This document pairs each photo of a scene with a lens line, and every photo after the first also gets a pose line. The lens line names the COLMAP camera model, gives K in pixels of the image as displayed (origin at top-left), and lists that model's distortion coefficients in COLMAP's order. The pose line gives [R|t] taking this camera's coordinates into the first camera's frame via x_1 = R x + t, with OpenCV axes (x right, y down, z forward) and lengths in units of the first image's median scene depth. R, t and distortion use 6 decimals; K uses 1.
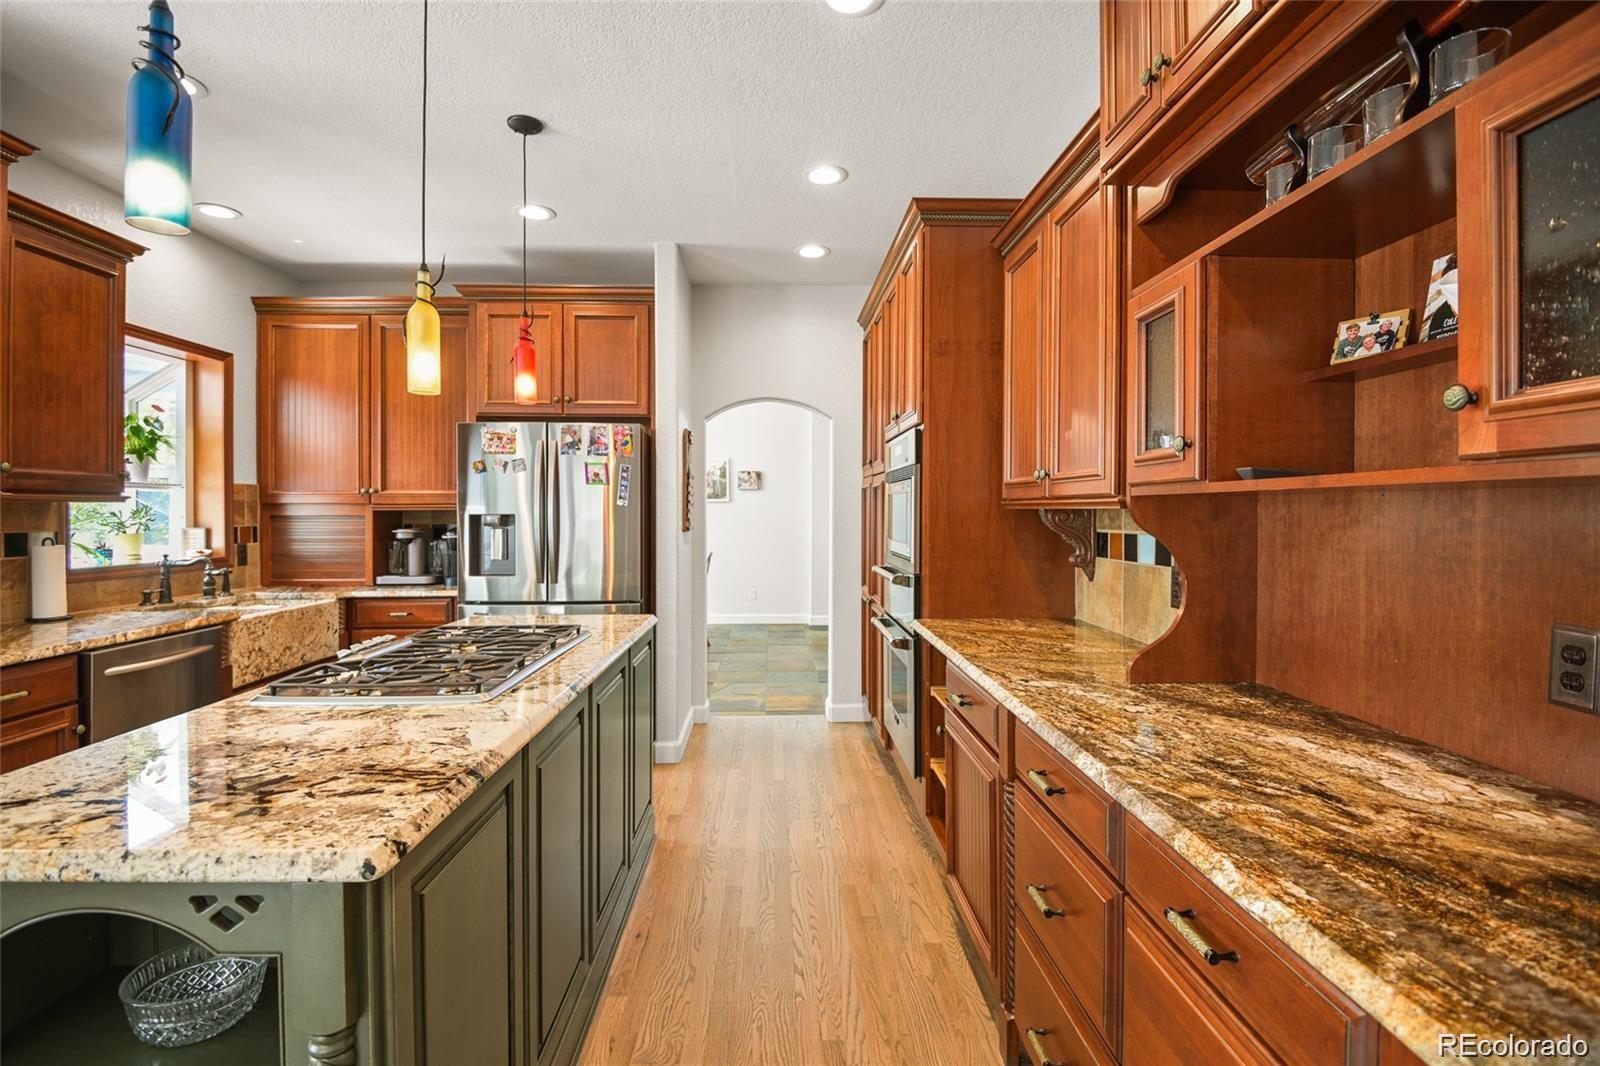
lens RADIAL K [[713.4, 0, 801.9], [0, 713.4, 515.4], [0, 0, 1]] dist [0.024284, -0.000375]
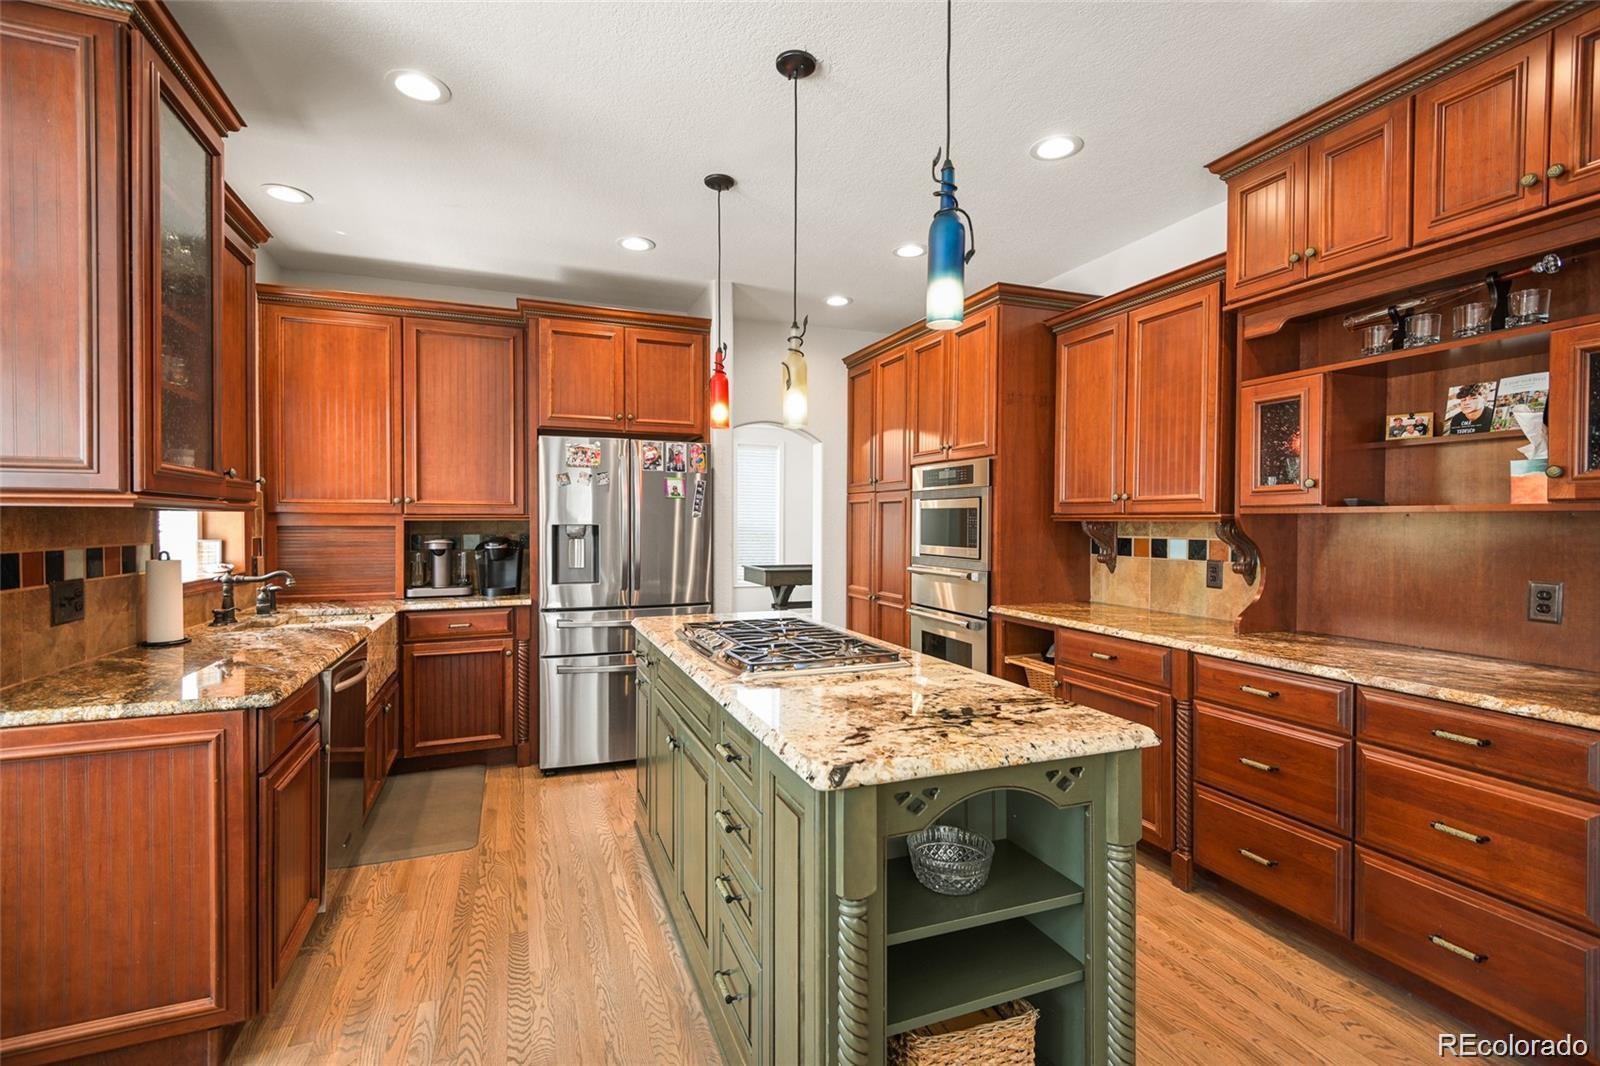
lens RADIAL K [[713.4, 0, 750.9], [0, 713.4, 534.3], [0, 0, 1]] dist [0.024284, -0.000375]
pose [[0.946918, -0.005196, 0.321435, -0.707880], [0.000365, 0.999886, 0.015089, -0.004657], [-0.321476, -0.014171, 0.946812, -0.093355]]
